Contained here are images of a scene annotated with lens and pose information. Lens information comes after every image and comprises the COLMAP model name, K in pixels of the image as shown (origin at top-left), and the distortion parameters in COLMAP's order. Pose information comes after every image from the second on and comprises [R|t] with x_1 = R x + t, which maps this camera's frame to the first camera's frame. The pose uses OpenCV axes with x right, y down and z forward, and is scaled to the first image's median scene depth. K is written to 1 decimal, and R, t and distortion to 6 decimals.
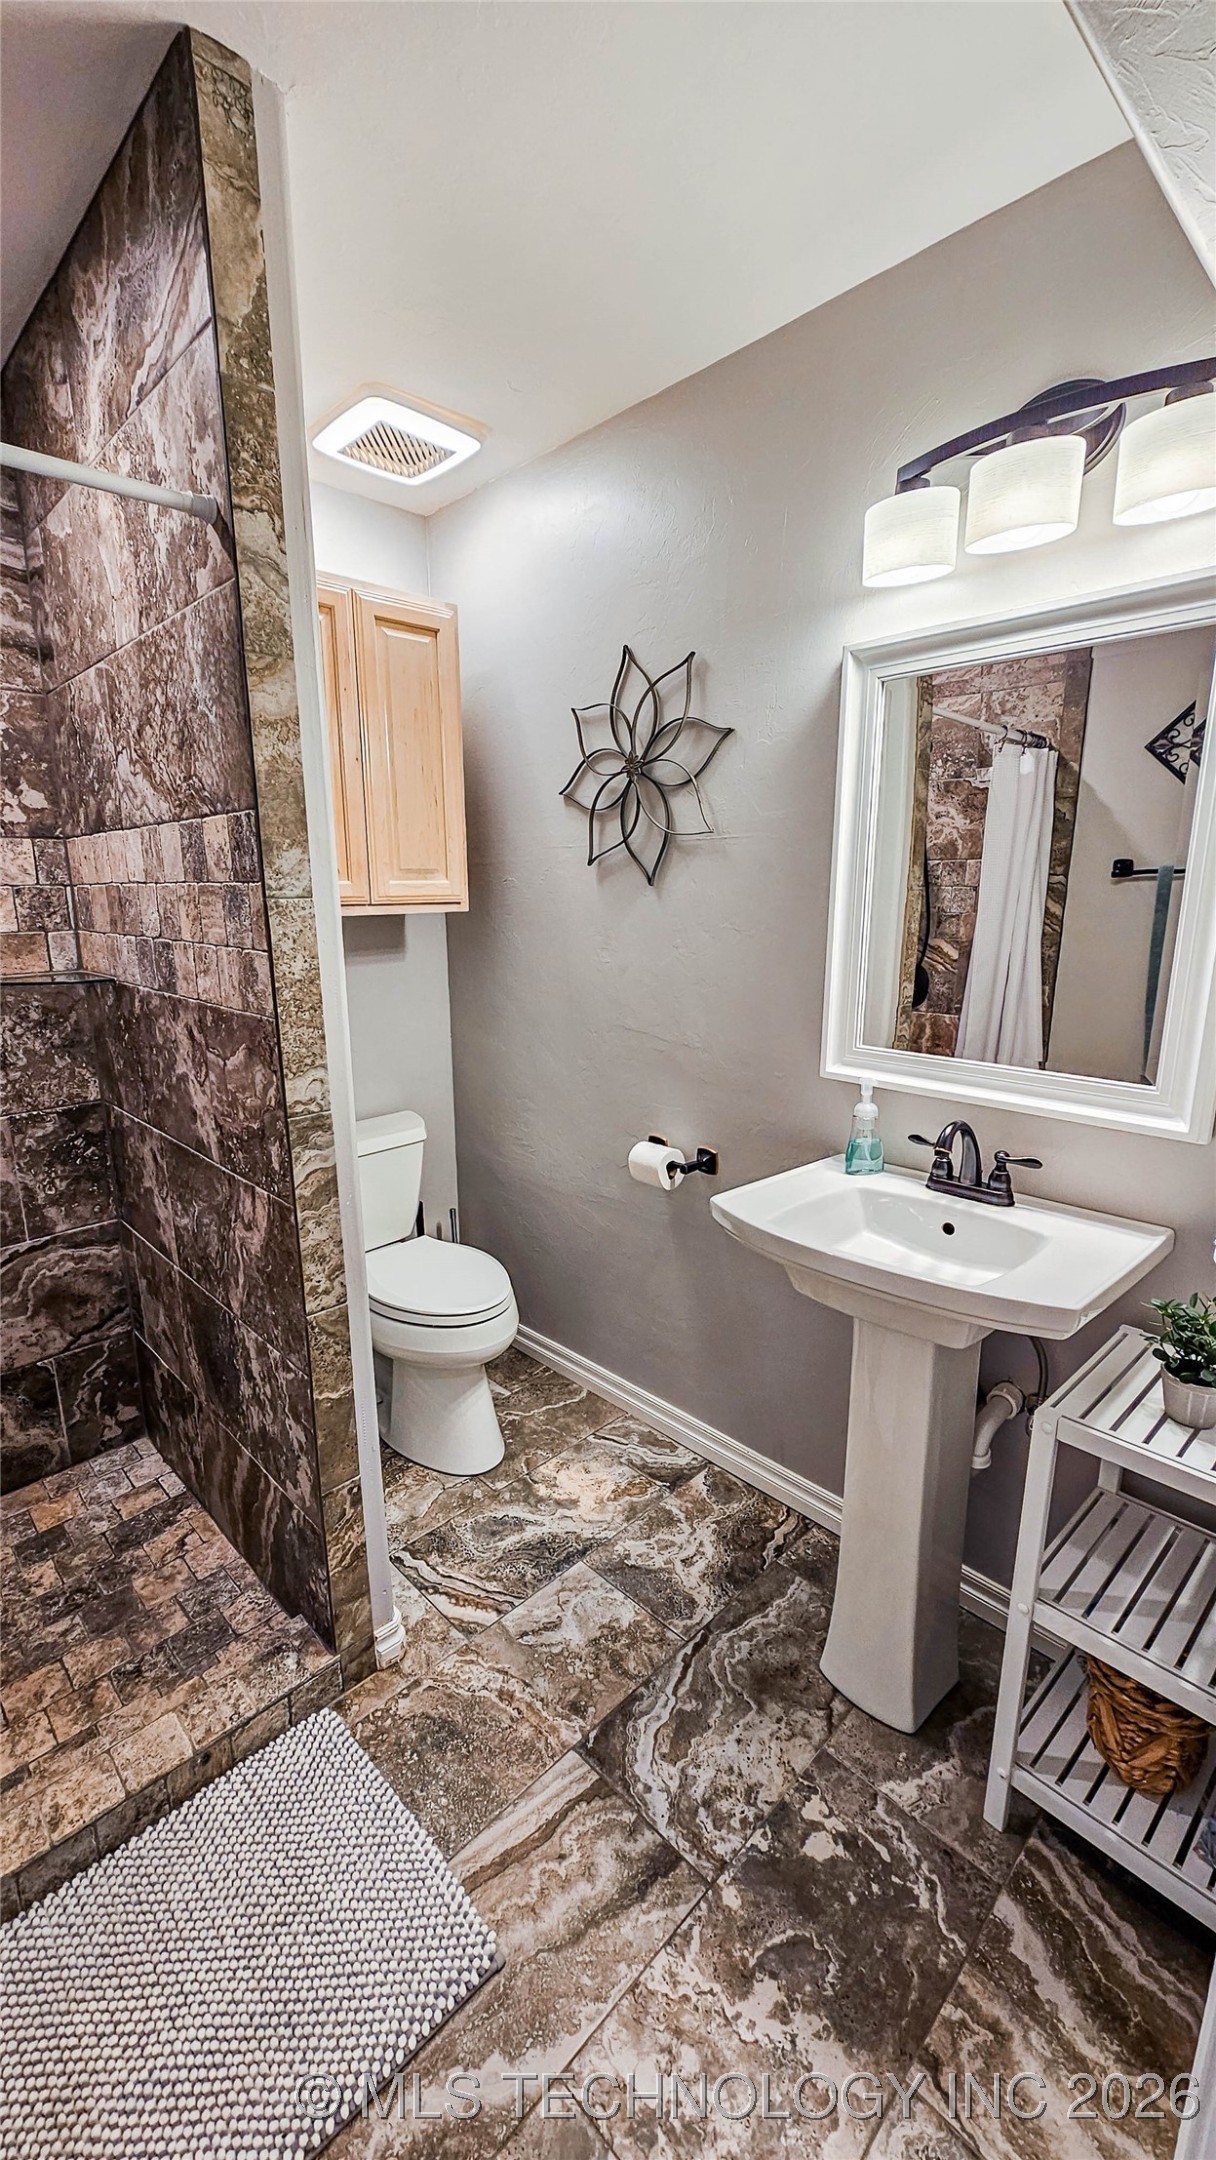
lens RADIAL K [[880.1, 0, 600.3], [0, 880.1, 1082.2], [0, 0, 1]] dist [-0.000109, -0.000811]
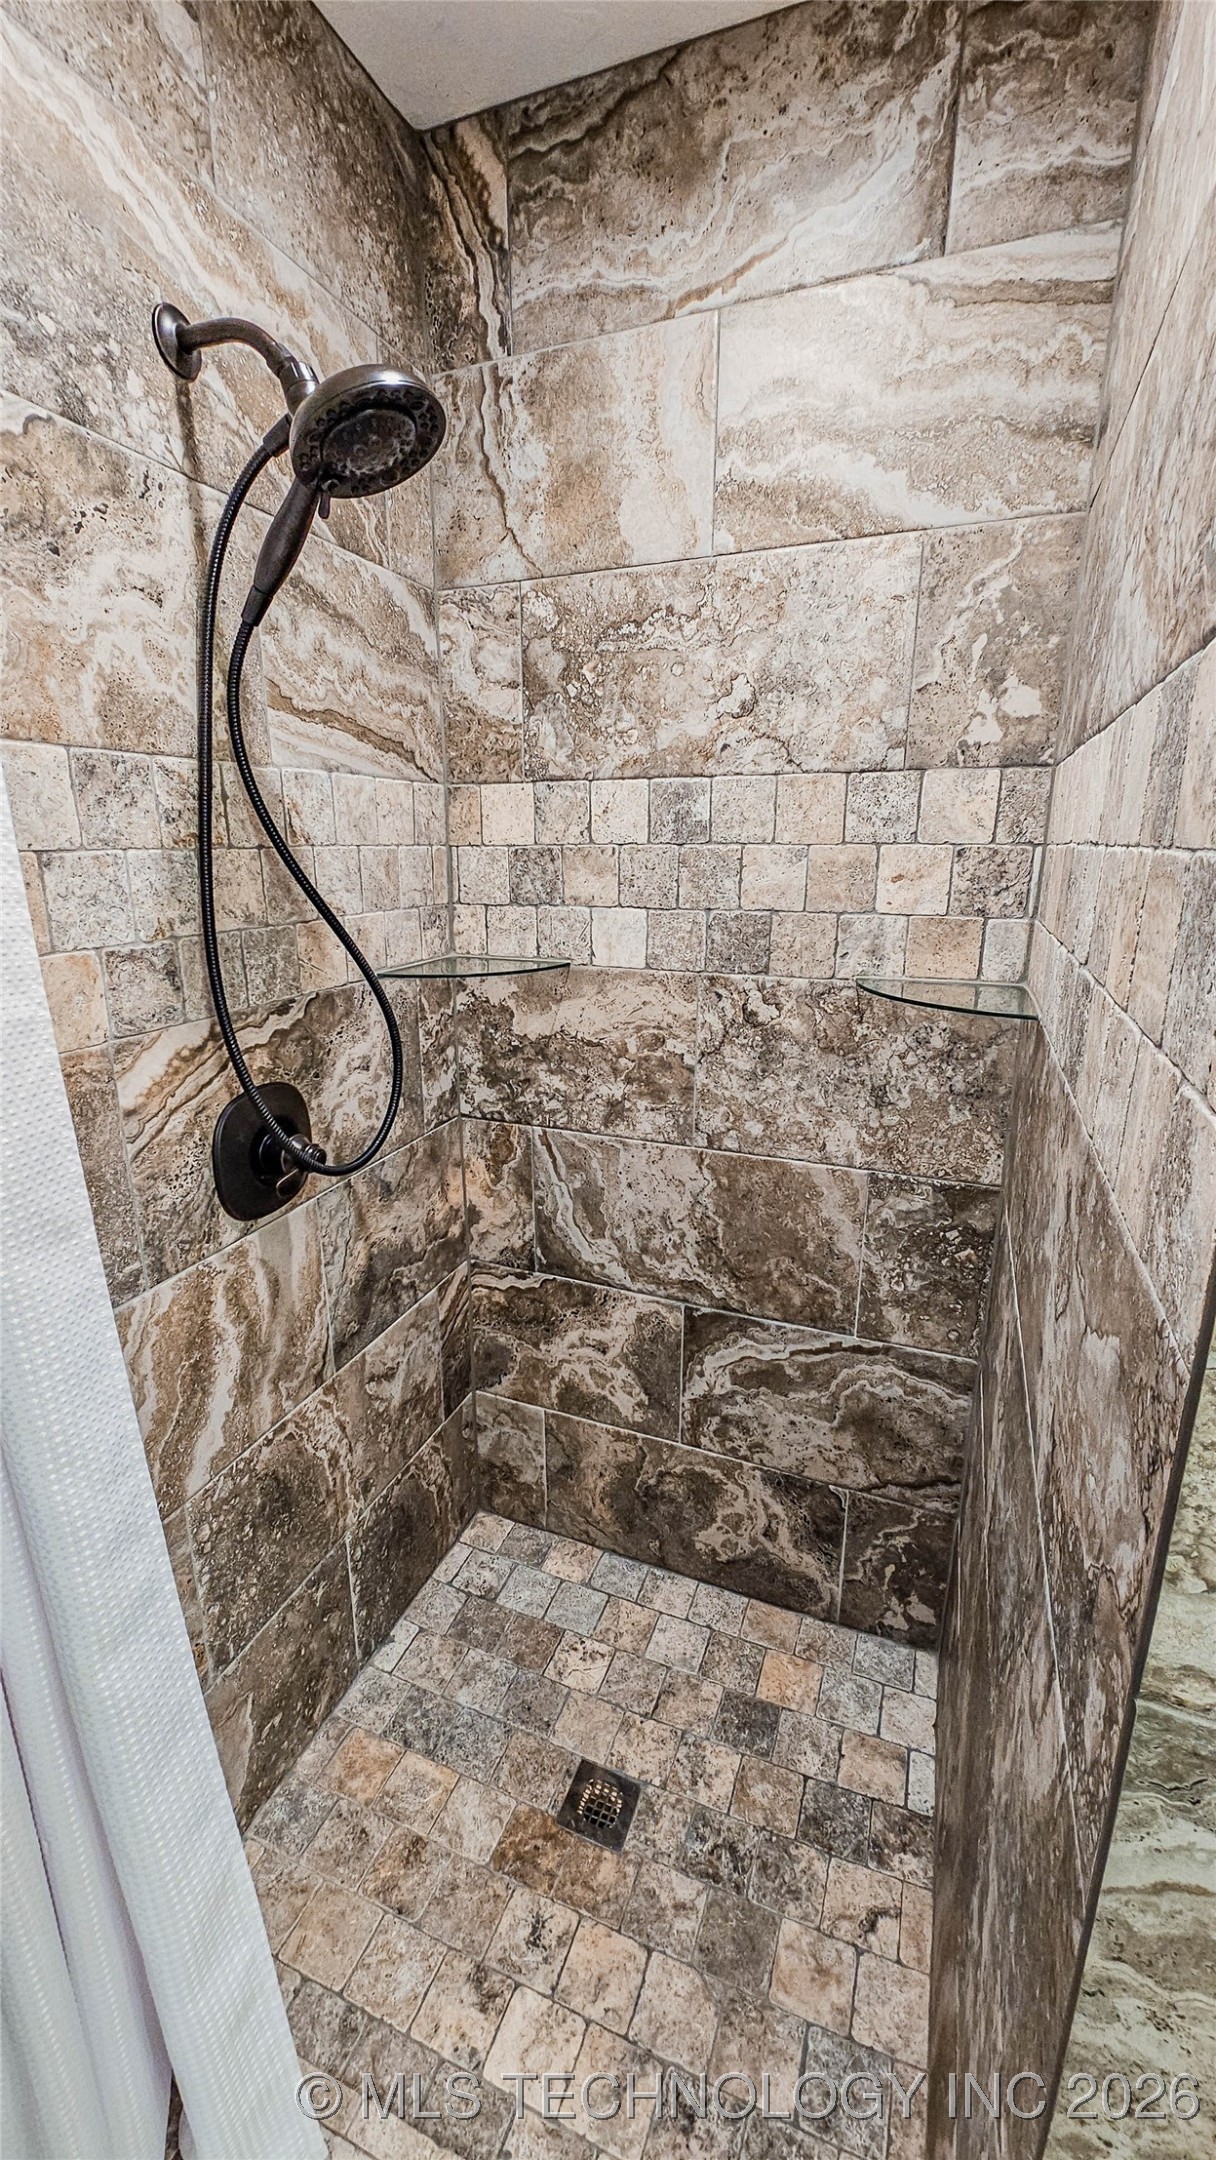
lens RADIAL K [[880.1, 0, 598.8], [0, 880.1, 1075.9], [0, 0, 1]] dist [-0.000109, -0.000811]
pose [[0.405843, 0.249394, -0.879258, -0.152271], [-0.209506, 0.961818, 0.176109, -0.111387], [0.889606, 0.112737, 0.442596, 0.469046]]
